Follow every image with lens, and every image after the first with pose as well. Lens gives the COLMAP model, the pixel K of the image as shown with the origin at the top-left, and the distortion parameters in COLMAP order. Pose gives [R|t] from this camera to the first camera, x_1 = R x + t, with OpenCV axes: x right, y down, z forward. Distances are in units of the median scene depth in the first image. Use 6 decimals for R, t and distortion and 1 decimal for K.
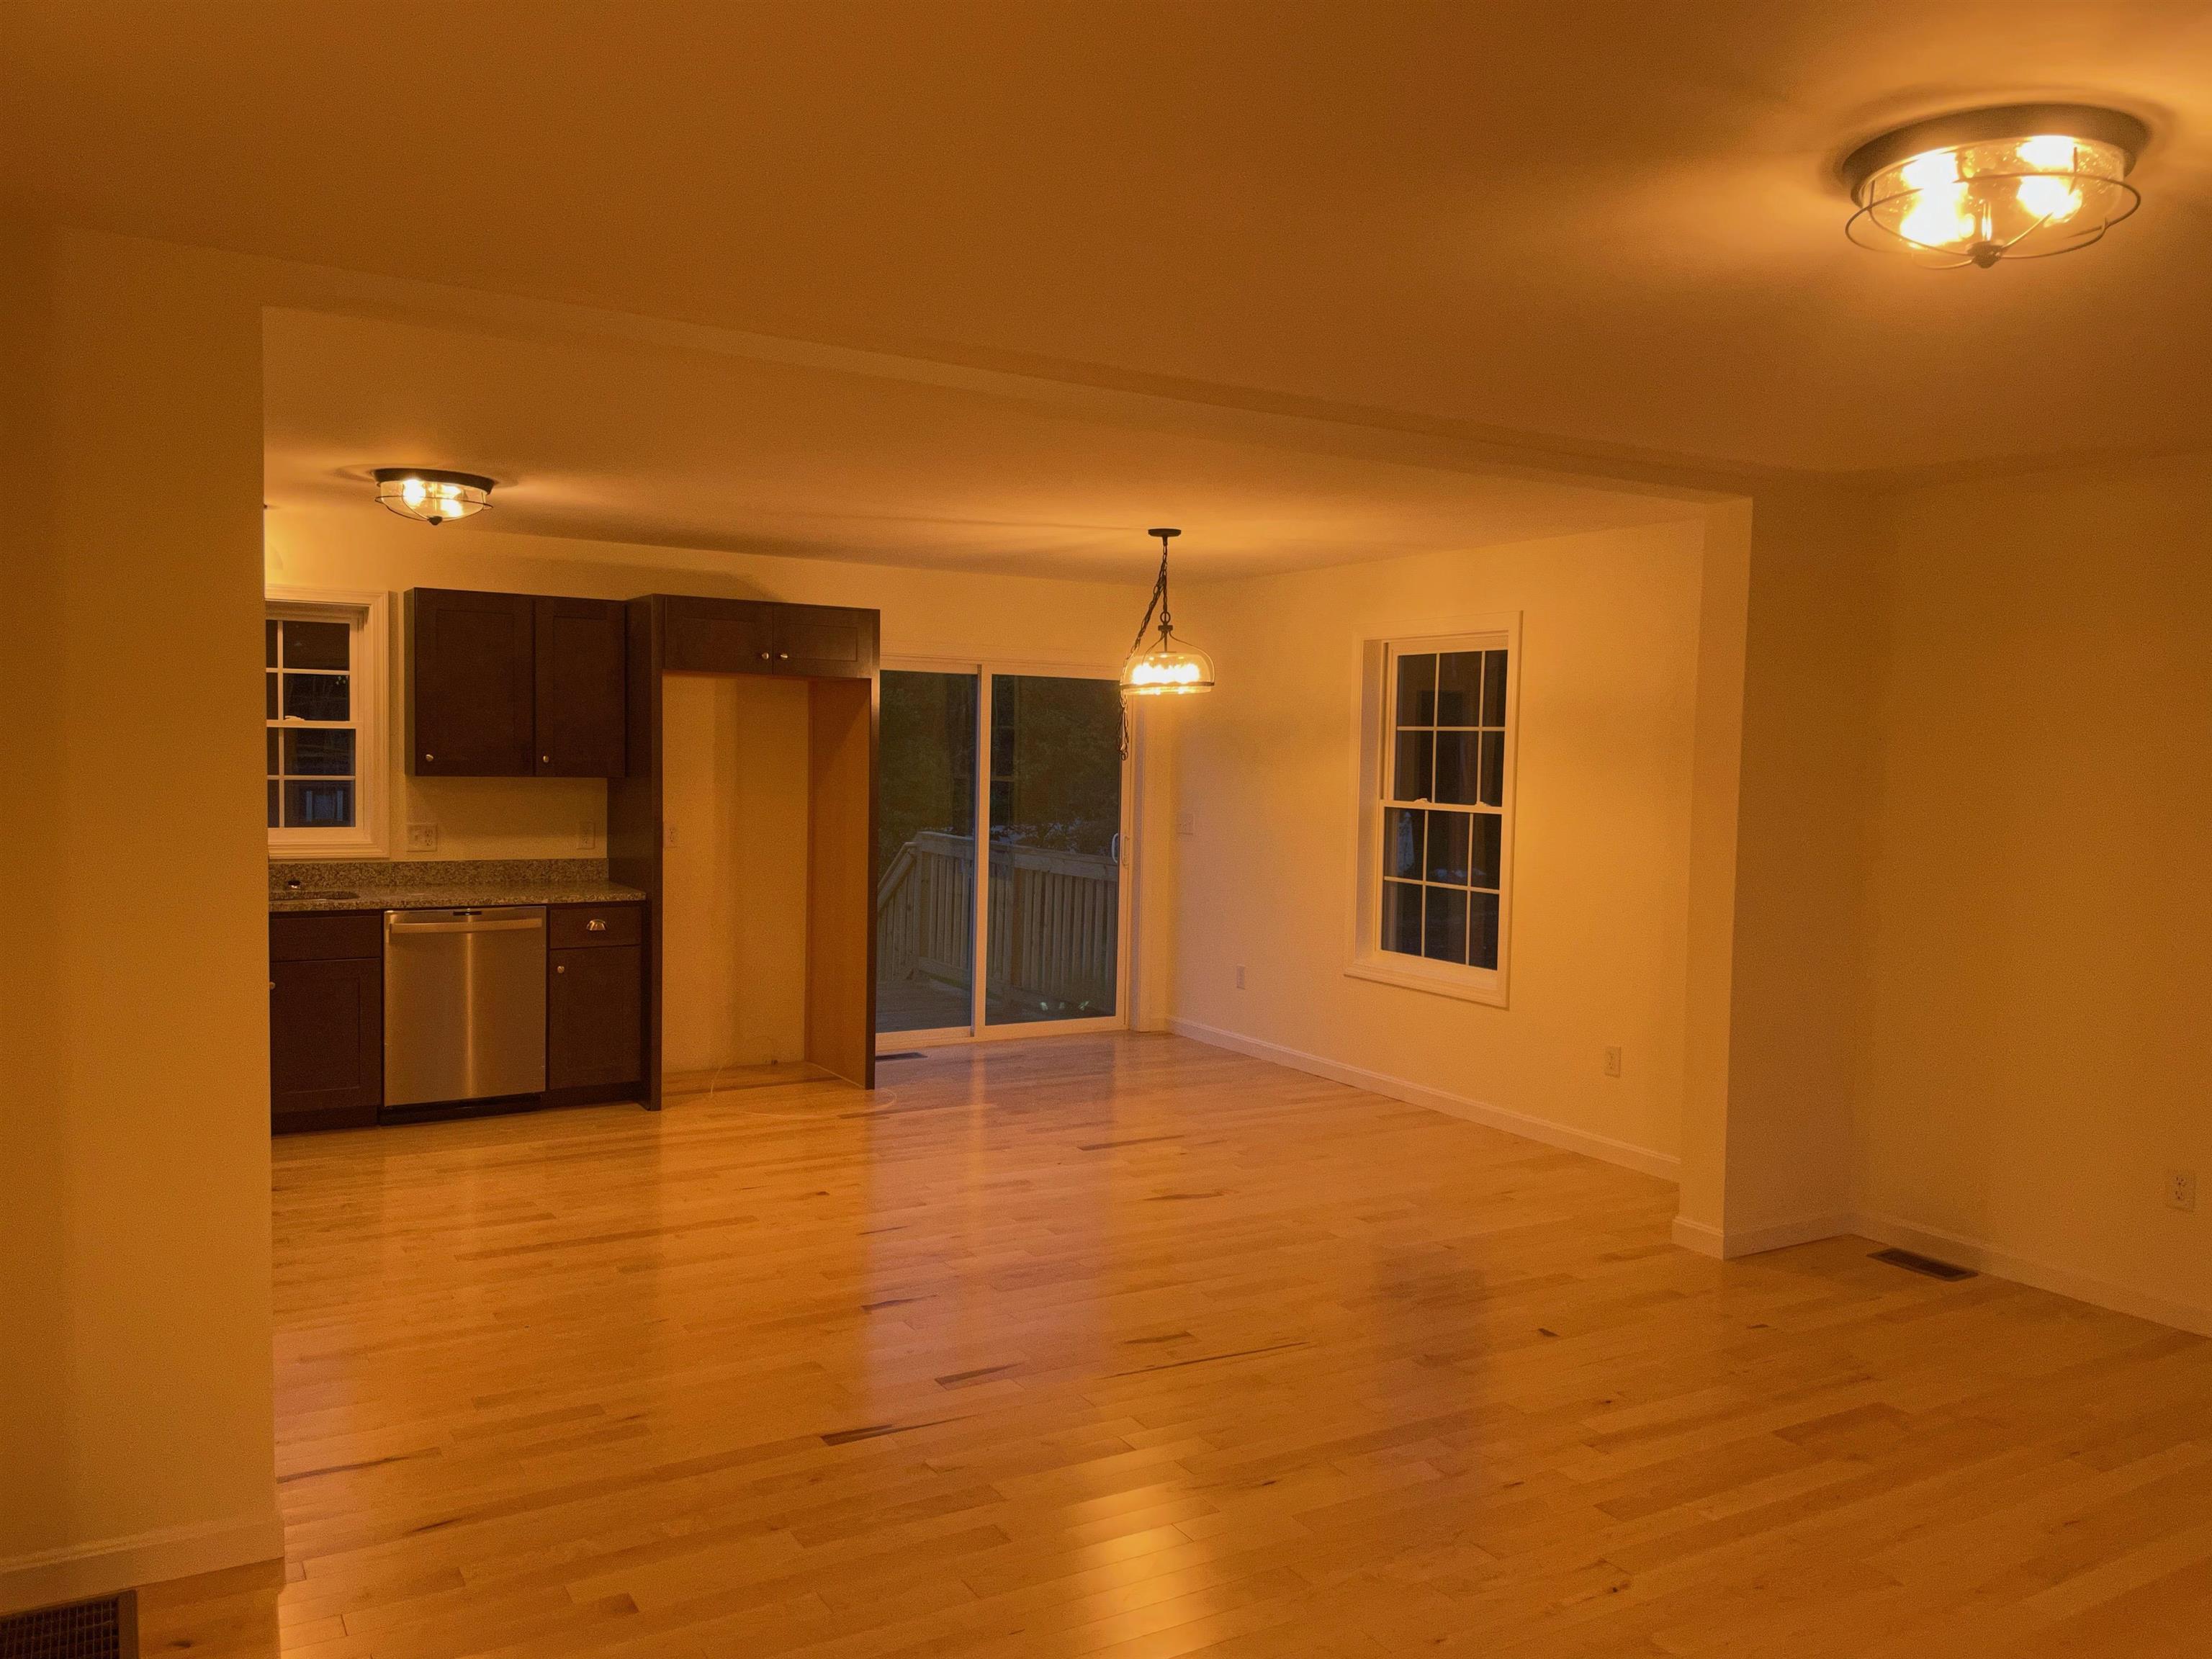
lens RADIAL K [[1652.5, 0, 1100.9], [0, 1652.5, 807.0], [0, 0, 1]] dist [0.135090, -0.220300]
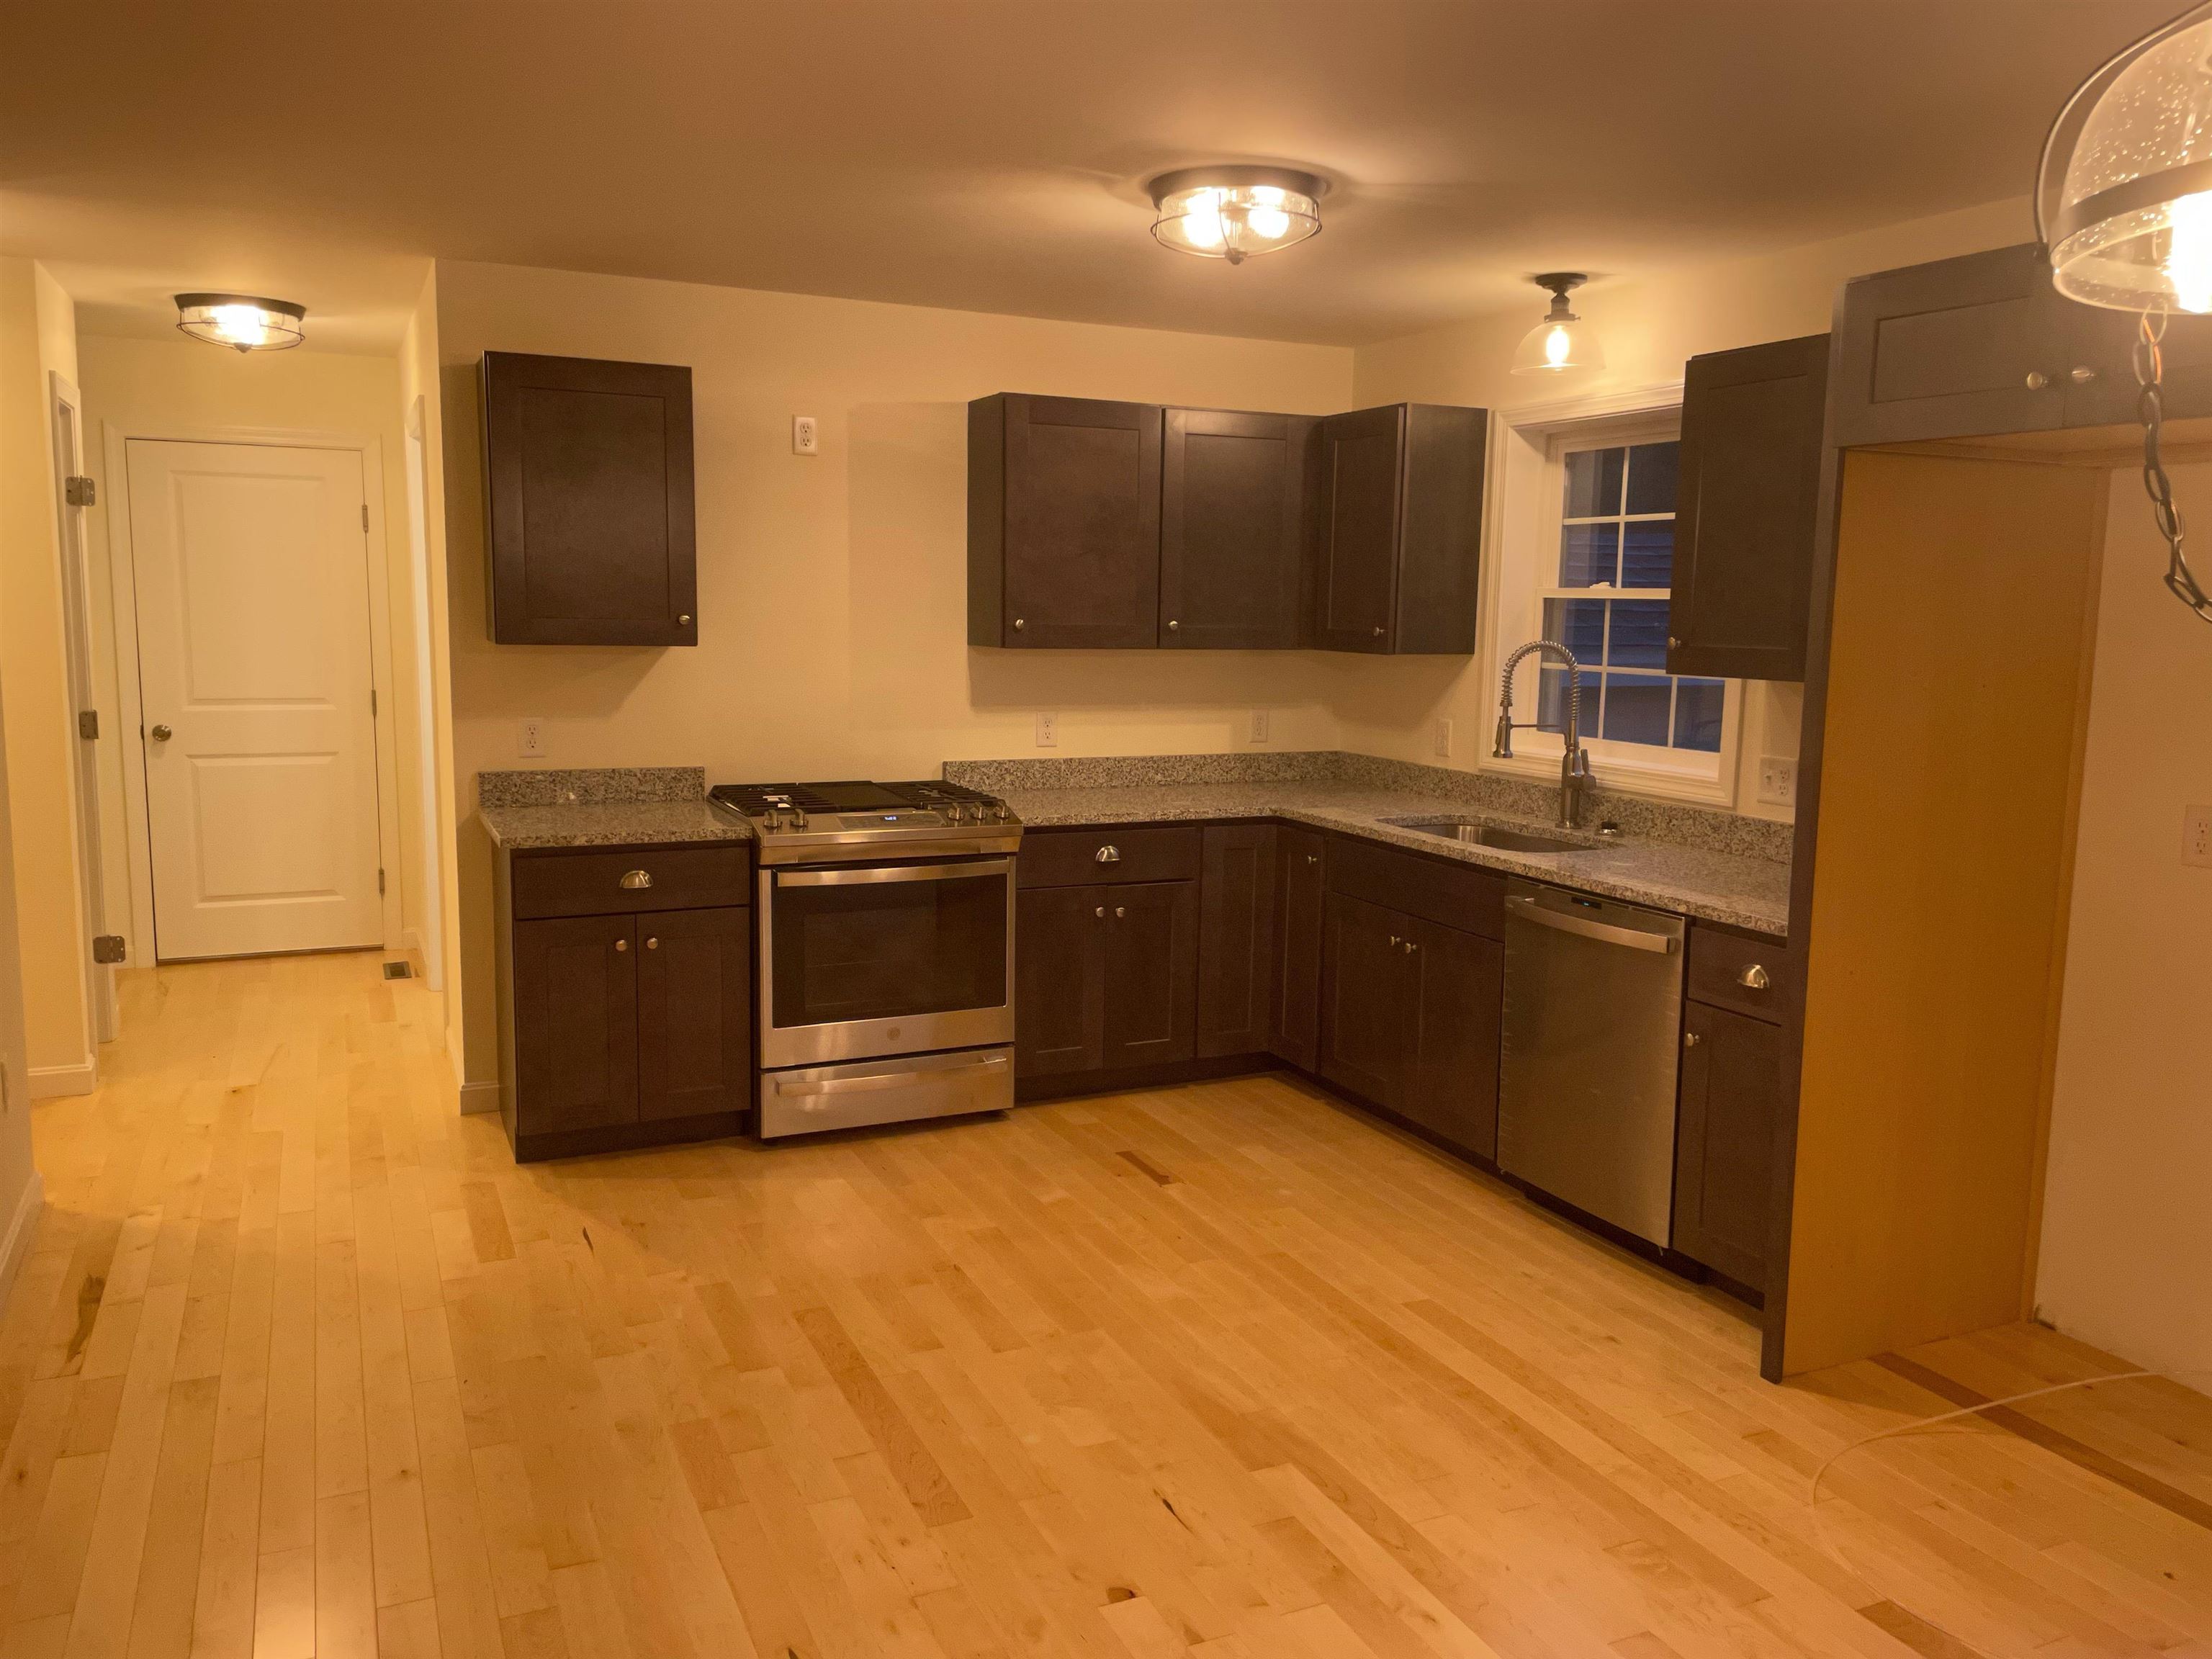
lens RADIAL K [[1652.9, 0, 1112.7], [0, 1652.9, 821.8], [0, 0, 1]] dist [0.116204, -0.161262]
pose [[-0.079136, 0.109520, -0.990829, 0.223661], [-0.059344, 0.991666, 0.114352, -0.023414], [0.995096, 0.067849, -0.071977, 0.877211]]
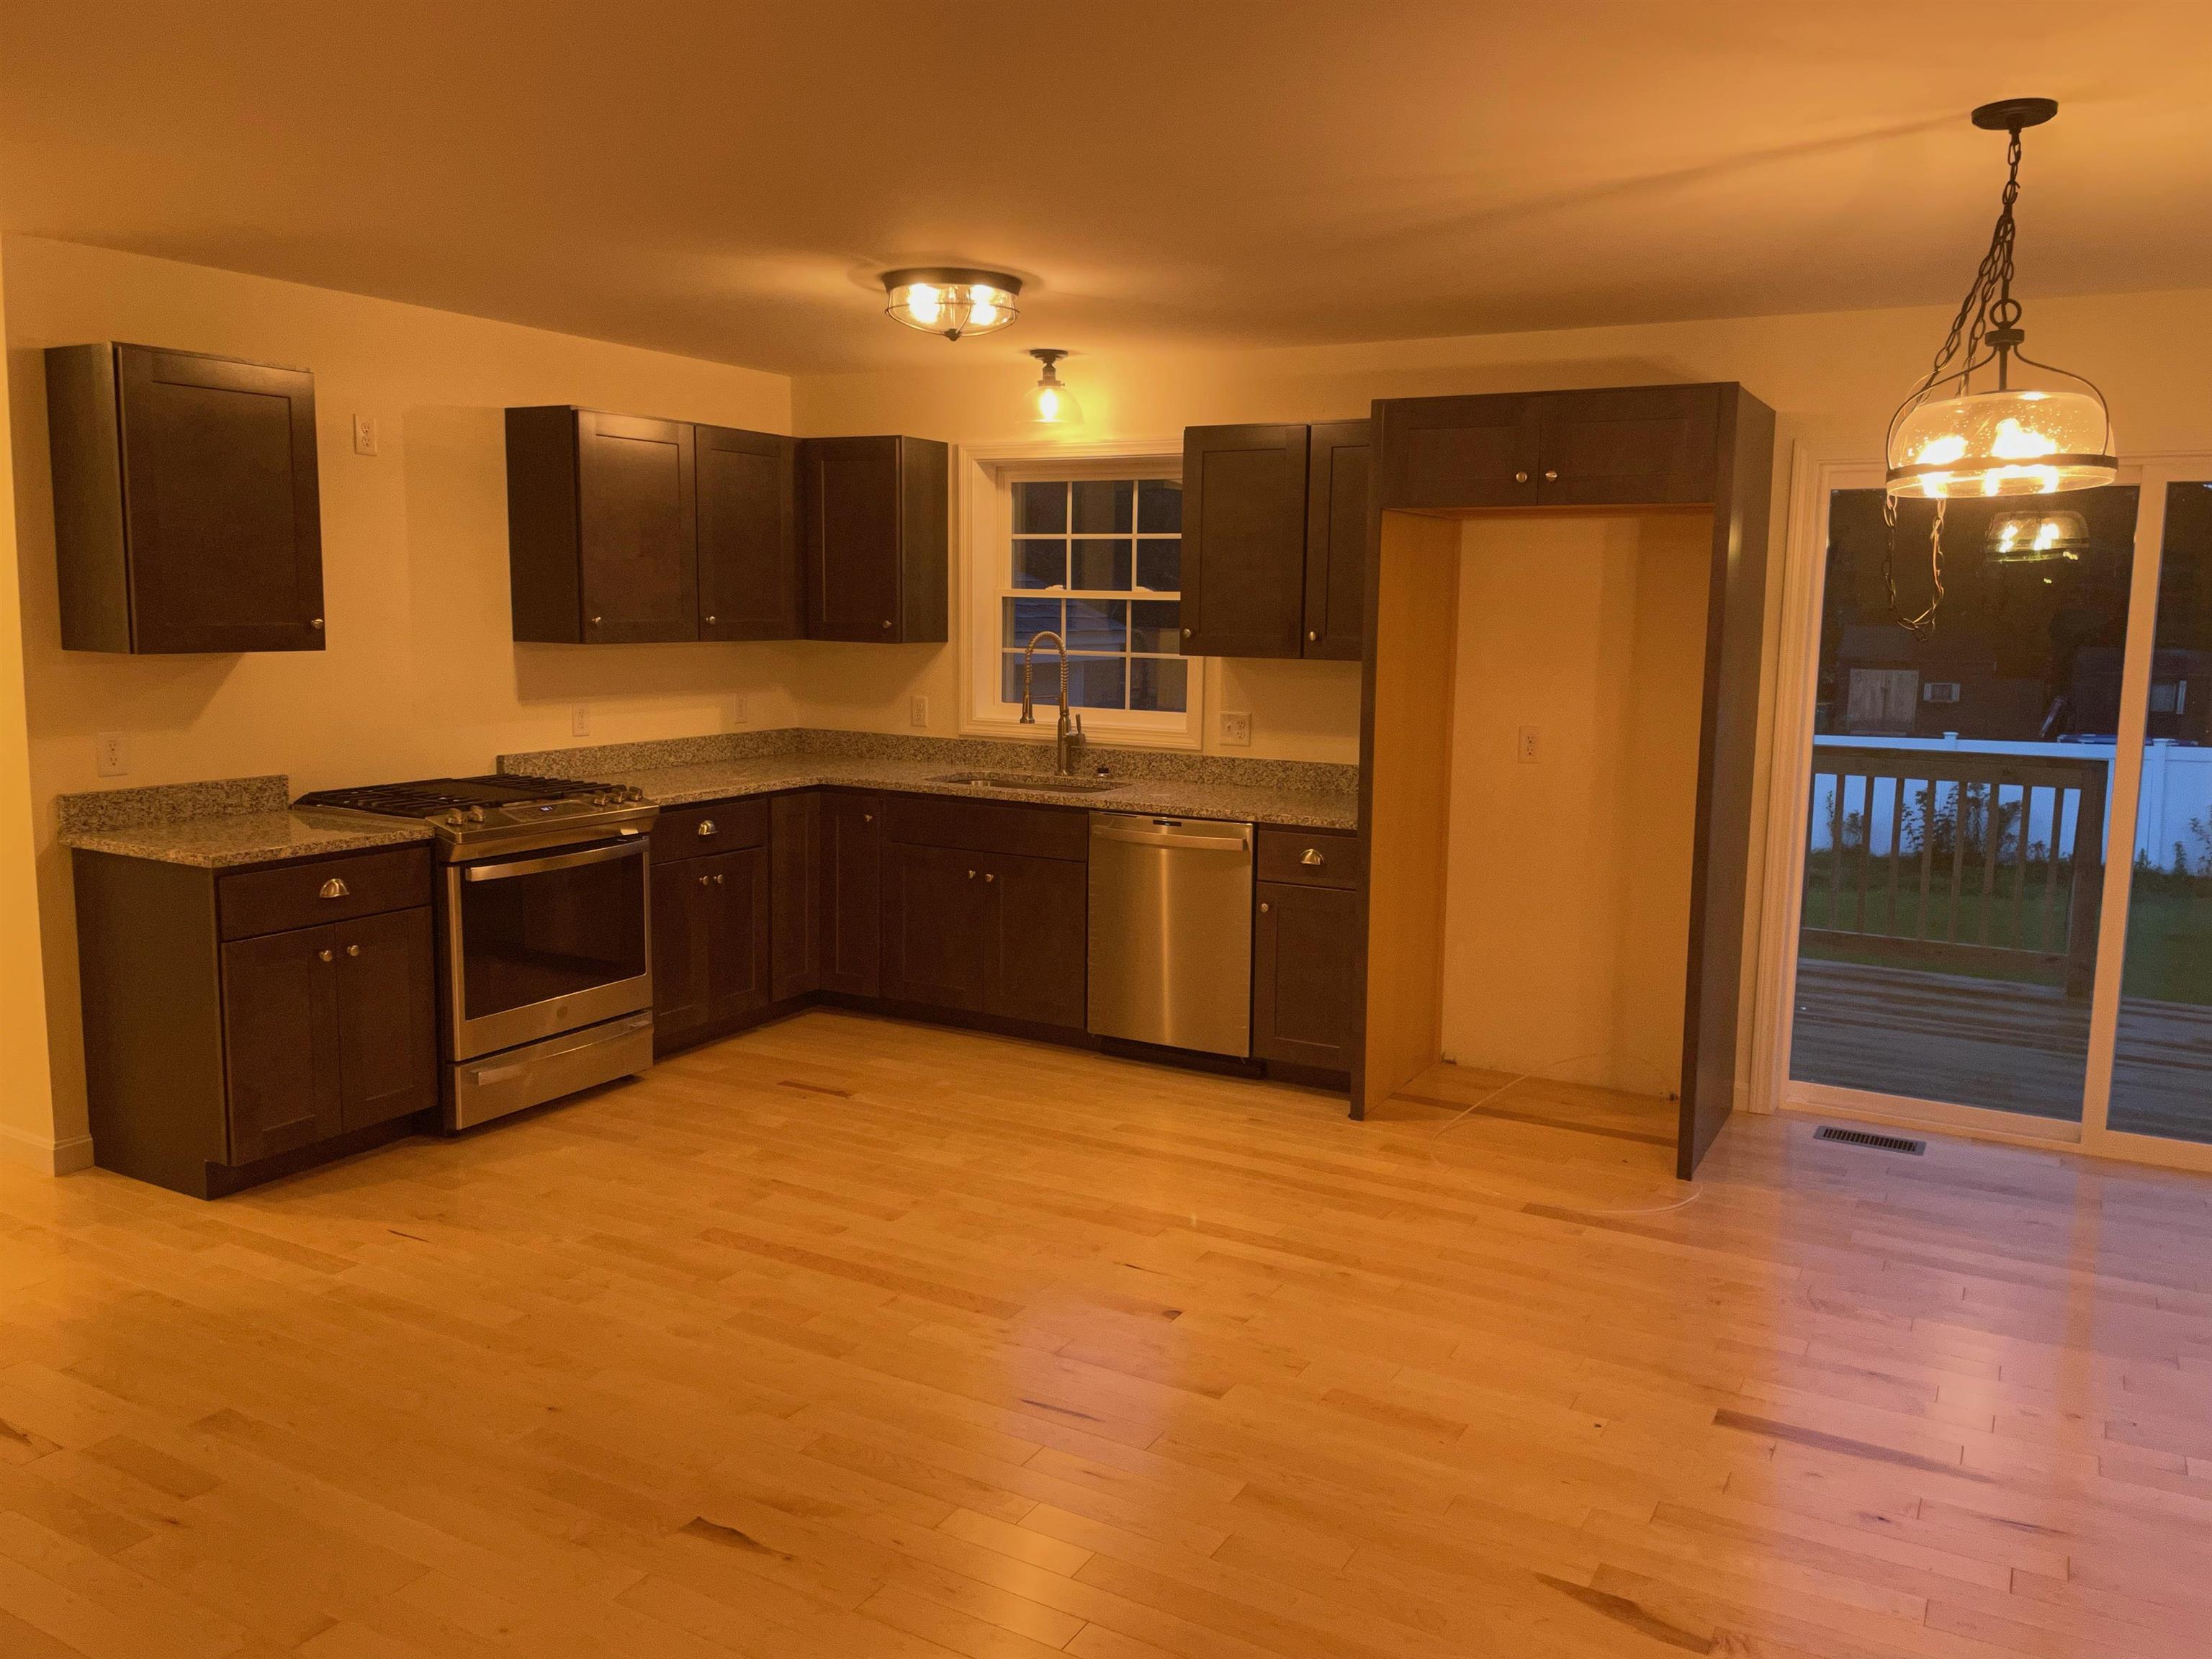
lens RADIAL K [[1652.5, 0, 1100.9], [0, 1652.5, 807.0], [0, 0, 1]] dist [0.135090, -0.220300]
pose [[0.508784, 0.096174, -0.855505, 0.301452], [-0.038215, 0.995284, 0.089160, -0.015759], [0.860045, -0.012670, 0.510060, 0.560179]]
